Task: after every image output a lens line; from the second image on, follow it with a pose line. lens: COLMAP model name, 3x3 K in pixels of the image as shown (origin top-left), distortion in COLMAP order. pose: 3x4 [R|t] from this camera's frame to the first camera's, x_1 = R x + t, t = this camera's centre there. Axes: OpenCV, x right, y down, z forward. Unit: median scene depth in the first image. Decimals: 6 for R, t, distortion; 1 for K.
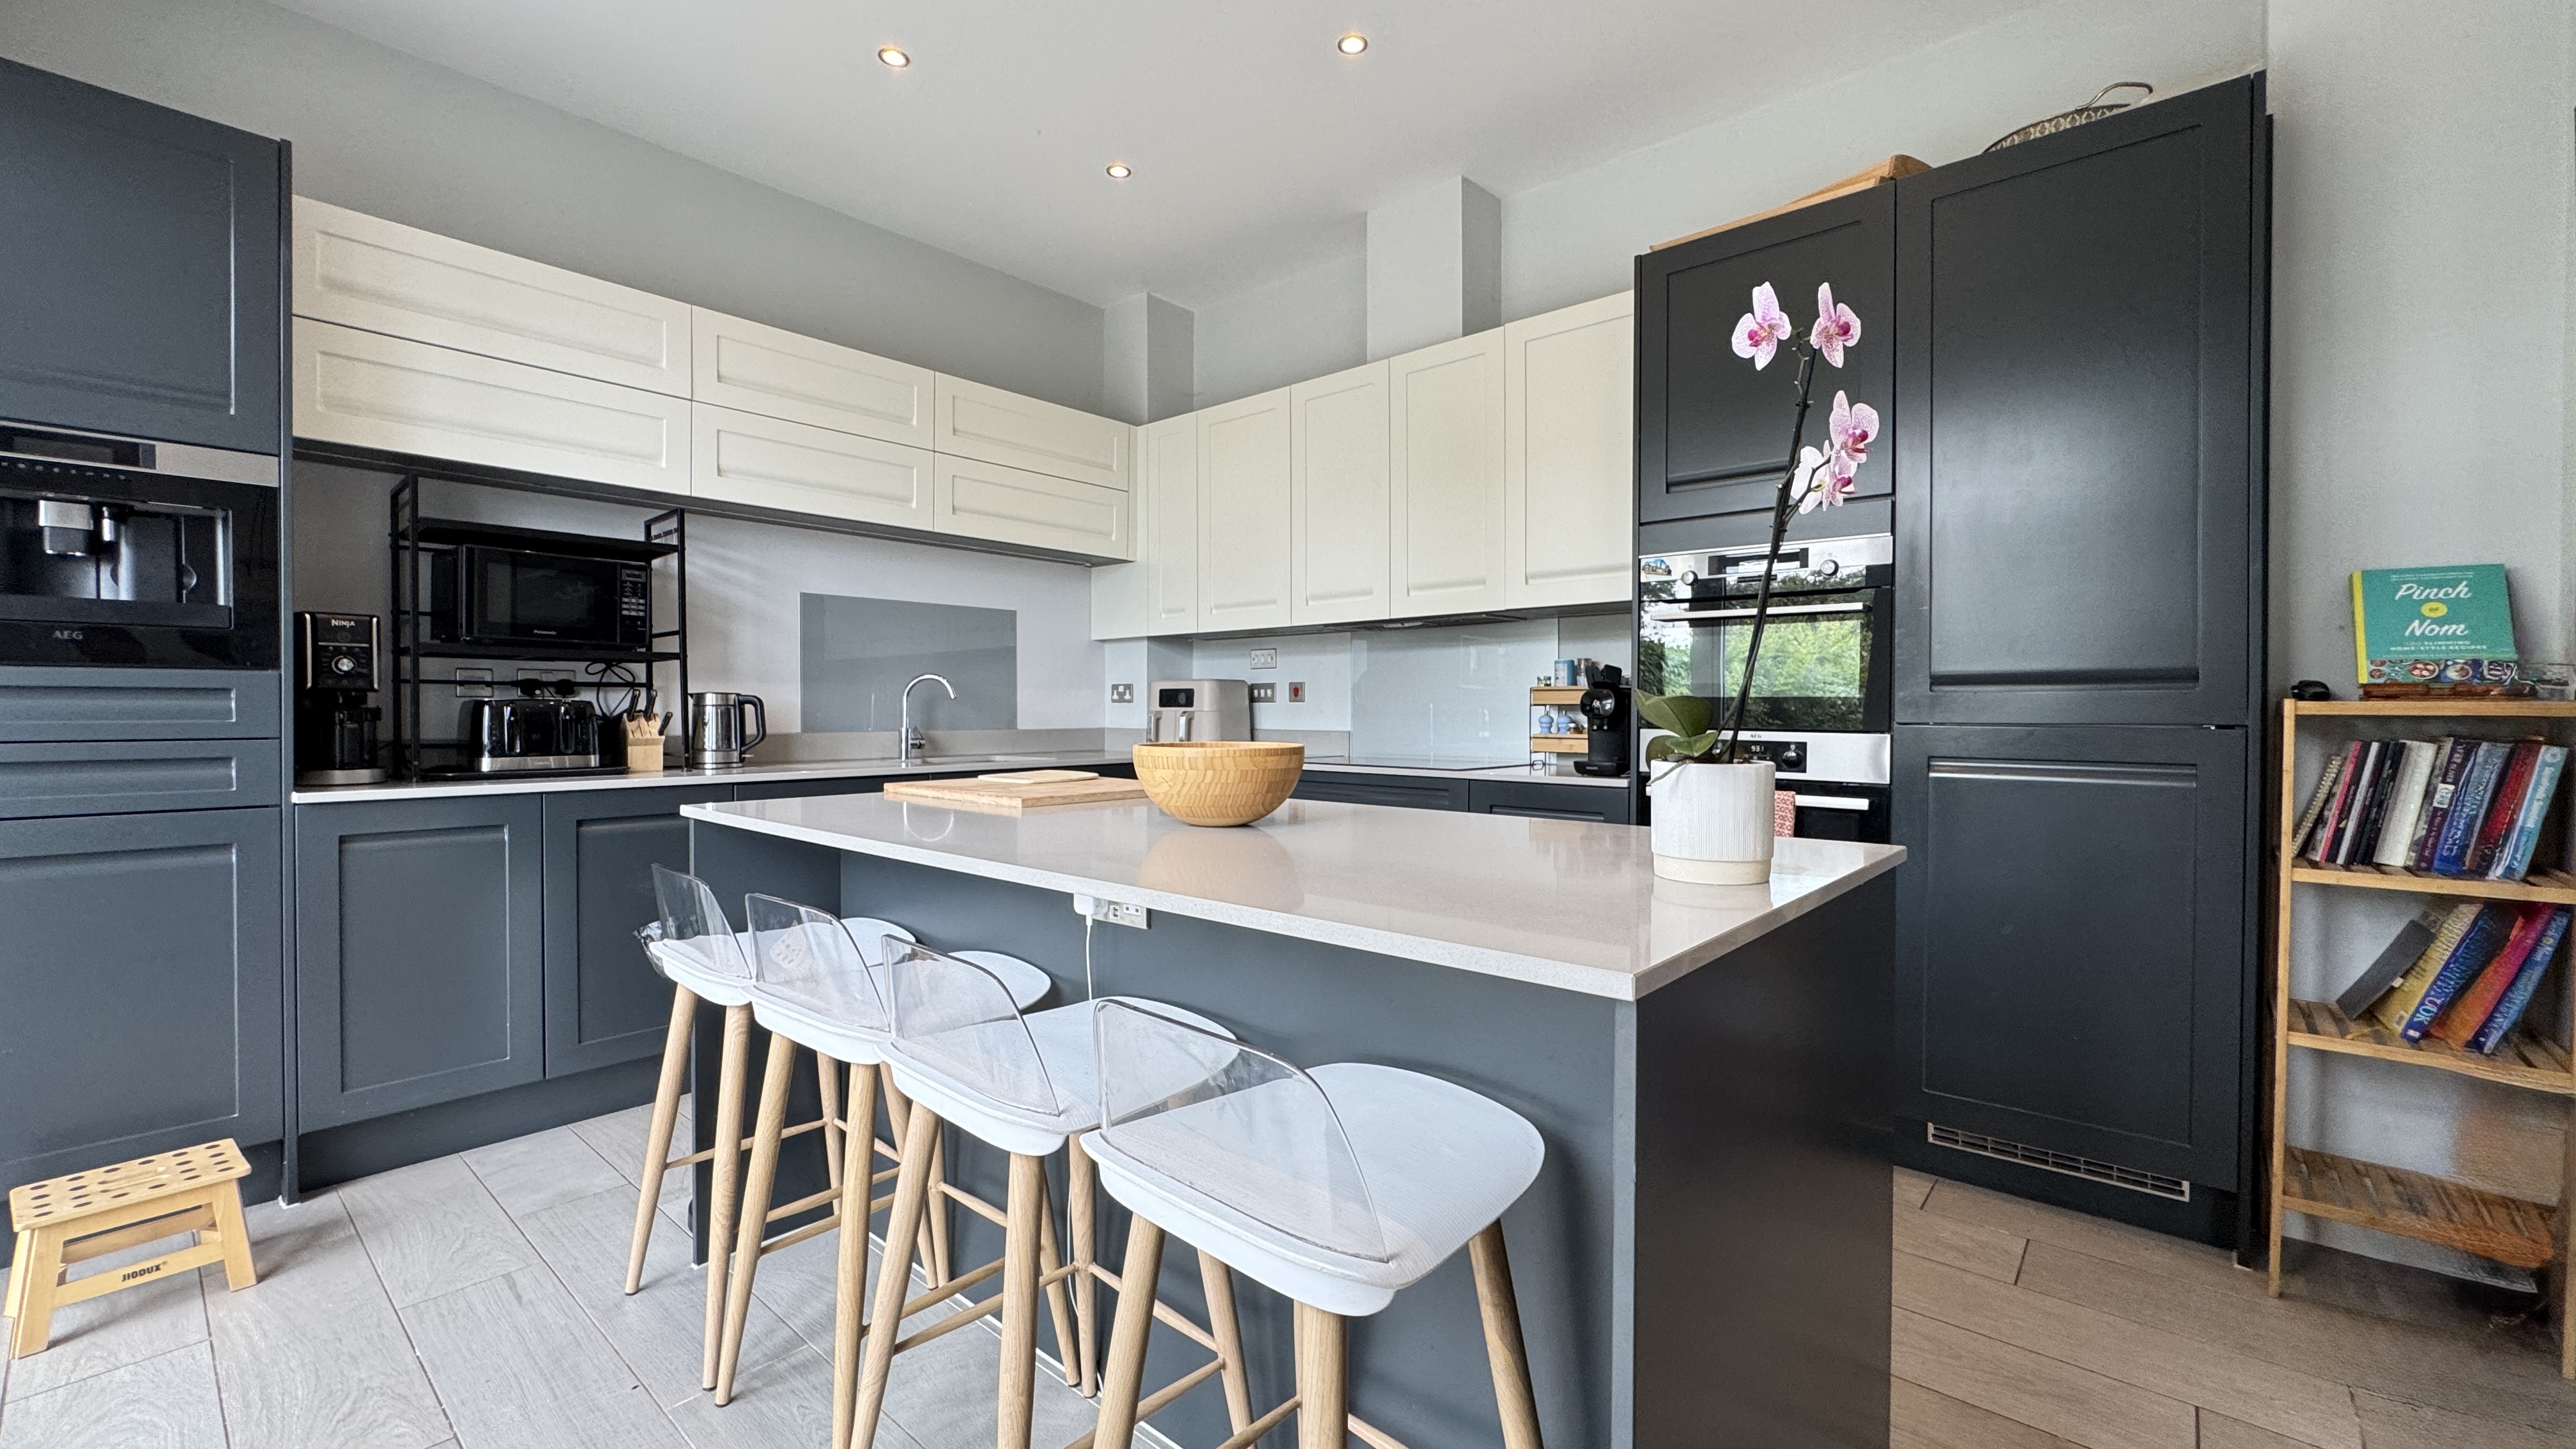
lens RADIAL K [[1031.2, 0, 1288.0], [0, 1031.2, 724.5], [0, 0, 1]] dist [-0.000857, 0.000030]
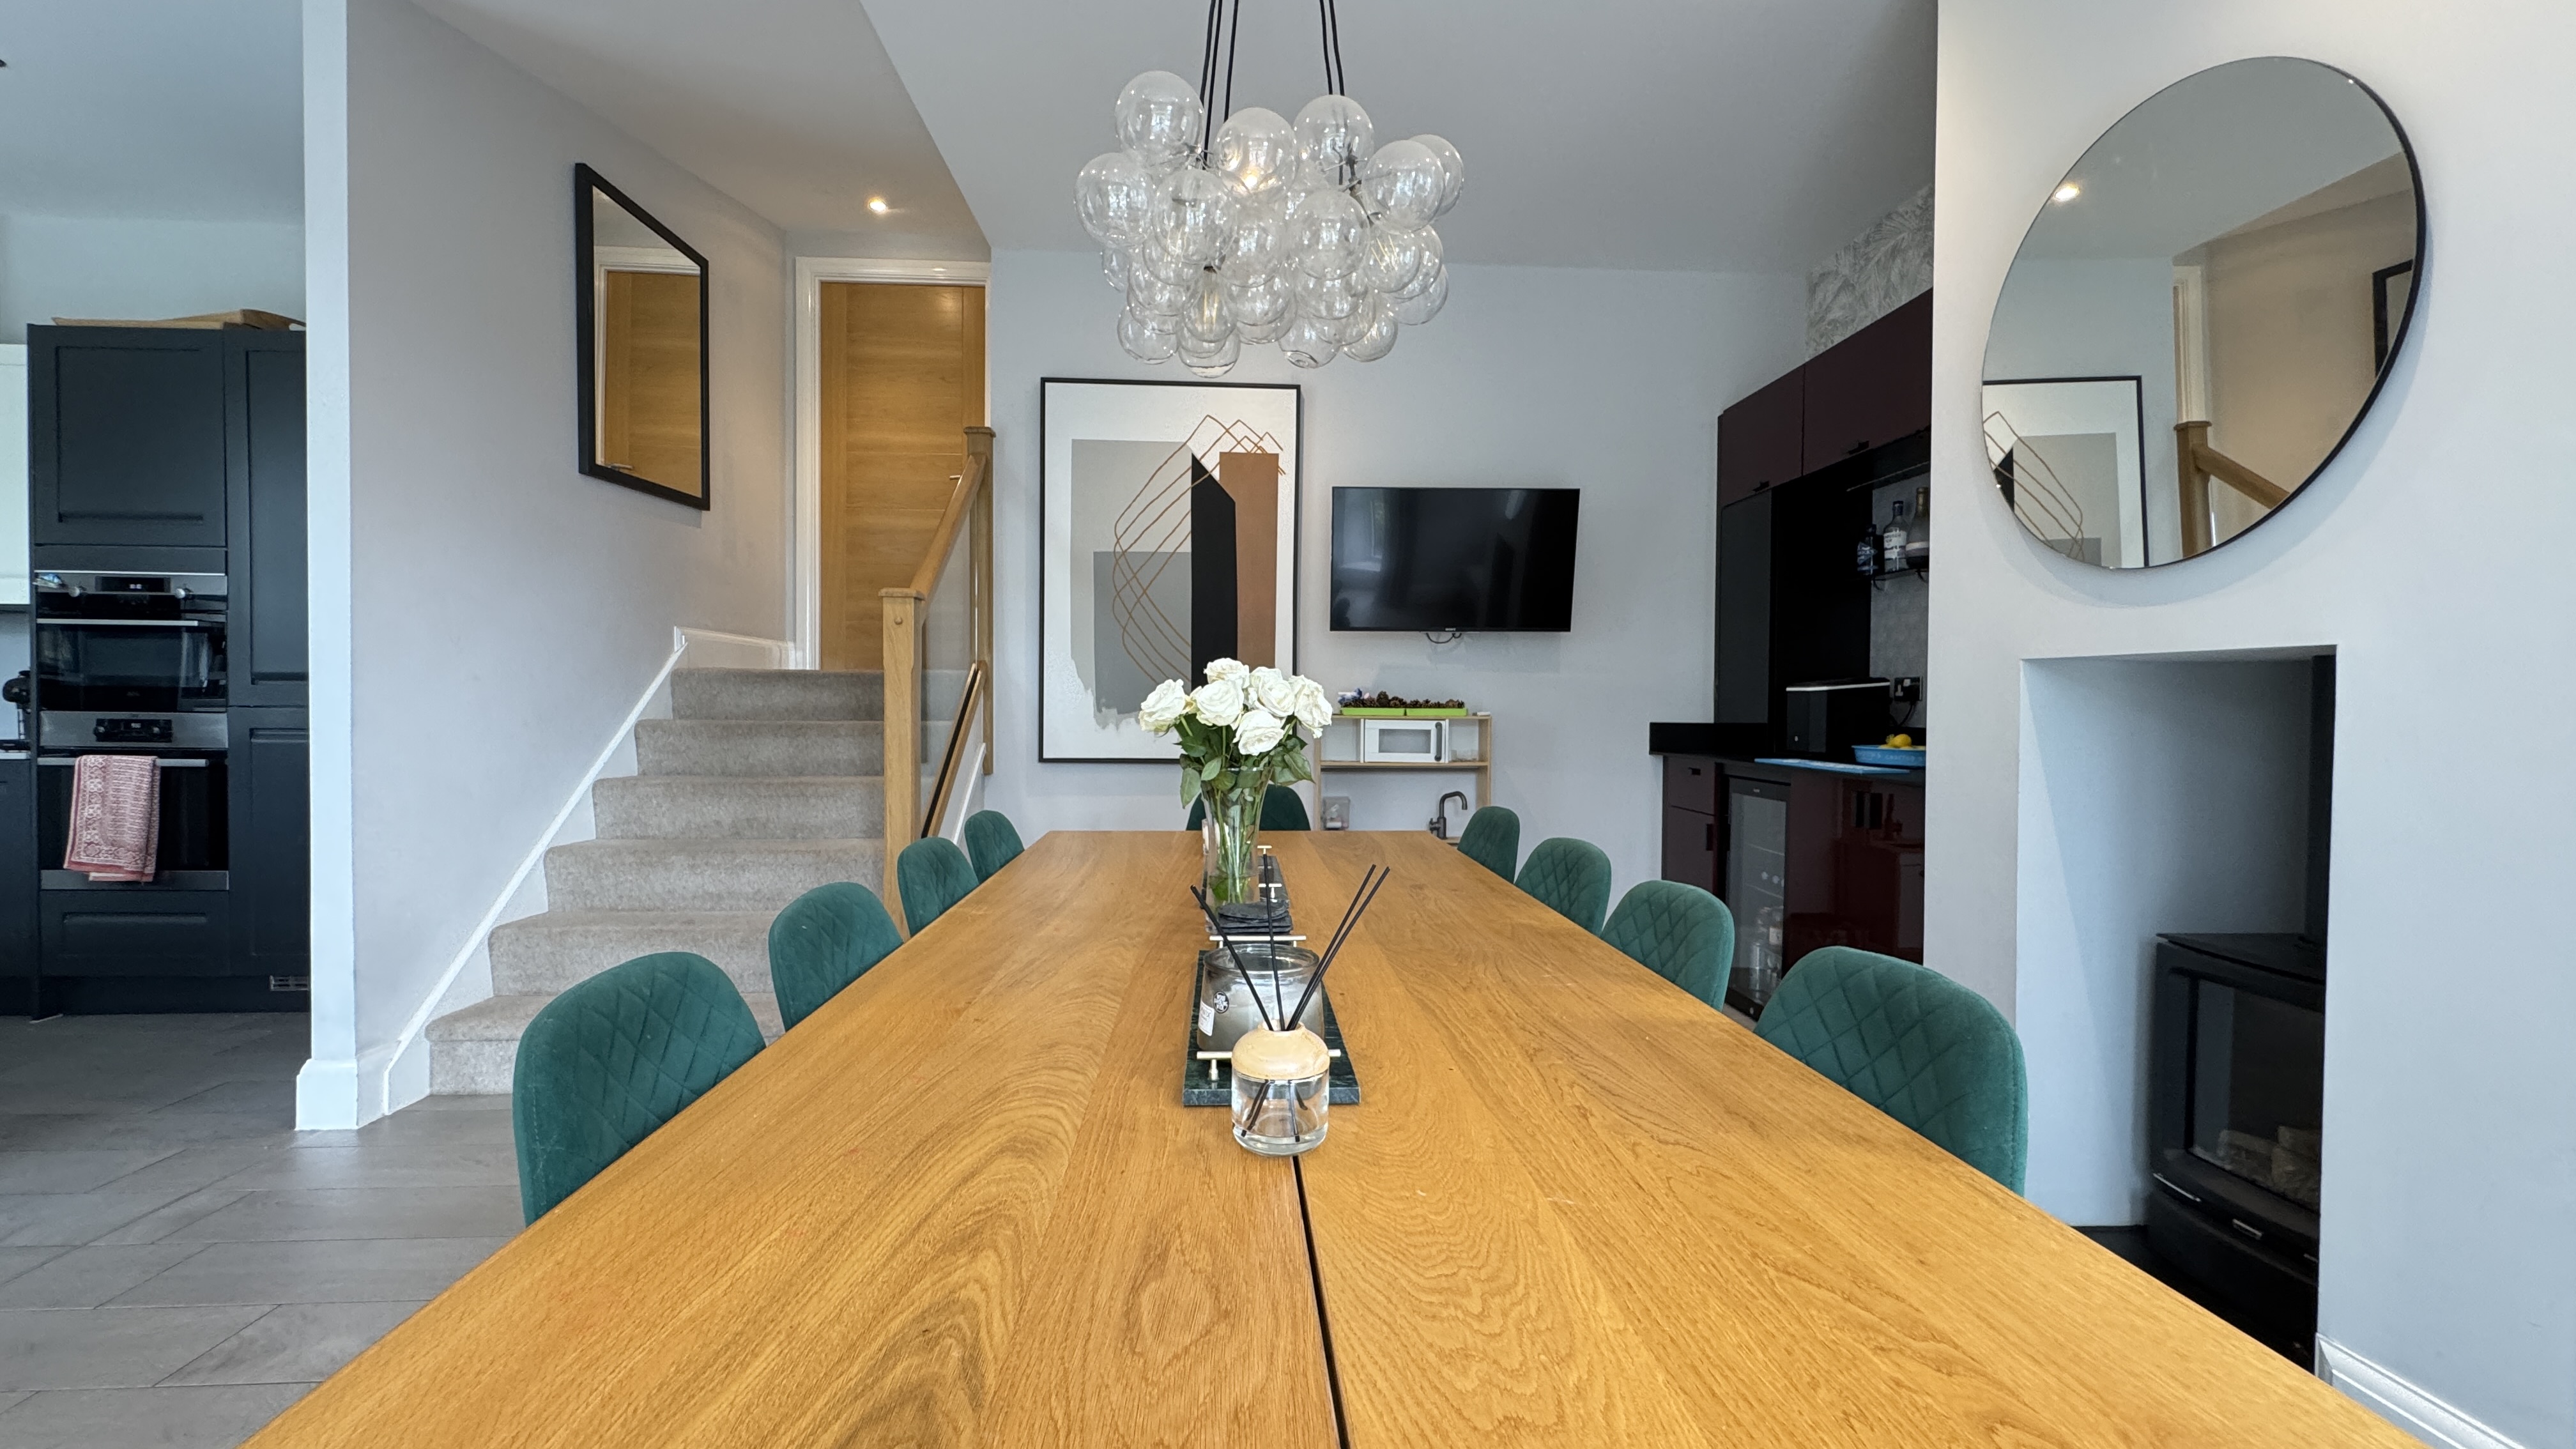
lens RADIAL K [[1031.2, 0, 1288.0], [0, 1031.2, 724.5], [0, 0, 1]] dist [-0.000857, 0.000030]
pose [[0.720295, -0.009782, 0.693599, 0.456889], [0.005069, 0.999948, 0.008838, 0.013778], [-0.693649, -0.002850, 0.720308, -0.737567]]
